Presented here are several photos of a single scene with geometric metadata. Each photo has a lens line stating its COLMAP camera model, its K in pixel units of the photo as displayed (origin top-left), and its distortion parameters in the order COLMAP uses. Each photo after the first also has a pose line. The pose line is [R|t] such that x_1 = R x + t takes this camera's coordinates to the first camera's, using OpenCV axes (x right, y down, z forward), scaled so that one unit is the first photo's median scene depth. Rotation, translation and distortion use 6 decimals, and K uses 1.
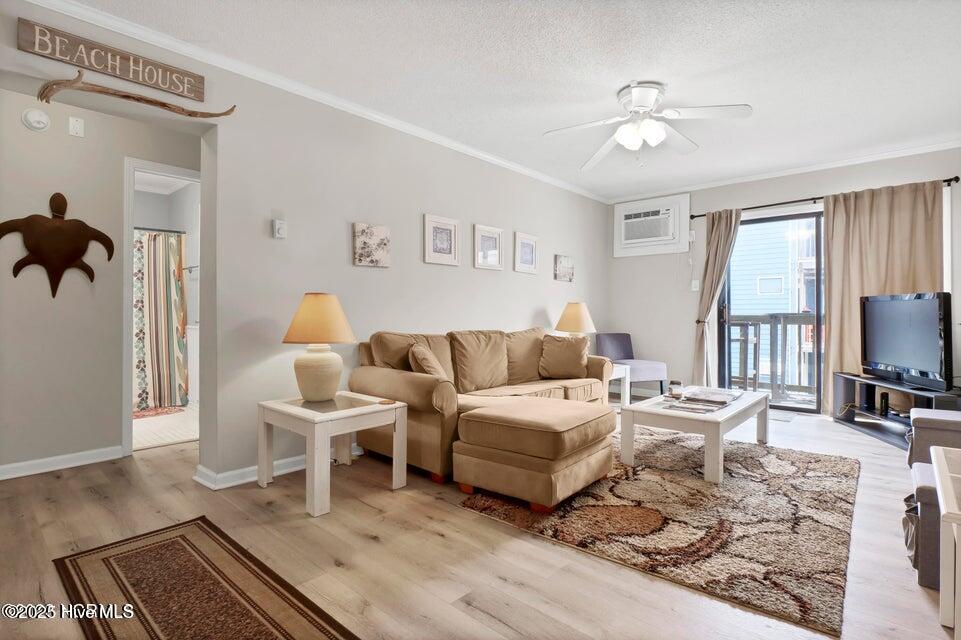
lens RADIAL K [[478.3, 0, 473.4], [0, 478.3, 316.0], [0, 0, 1]] dist [-0.014833, 0.001482]
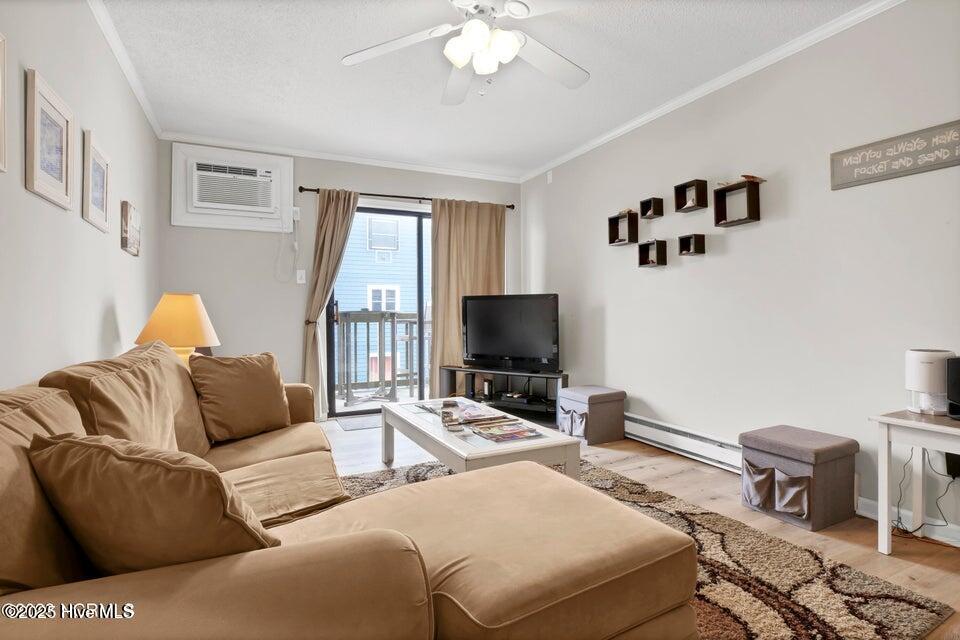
lens RADIAL K [[477.8, 0, 481.7], [0, 477.8, 312.4], [0, 0, 1]] dist [-0.014833, 0.001482]
pose [[0.361291, -0.008756, 0.932412, -0.257796], [0.009352, 0.999940, 0.005766, -0.009723], [-0.932406, 0.006636, 0.361351, 0.675259]]
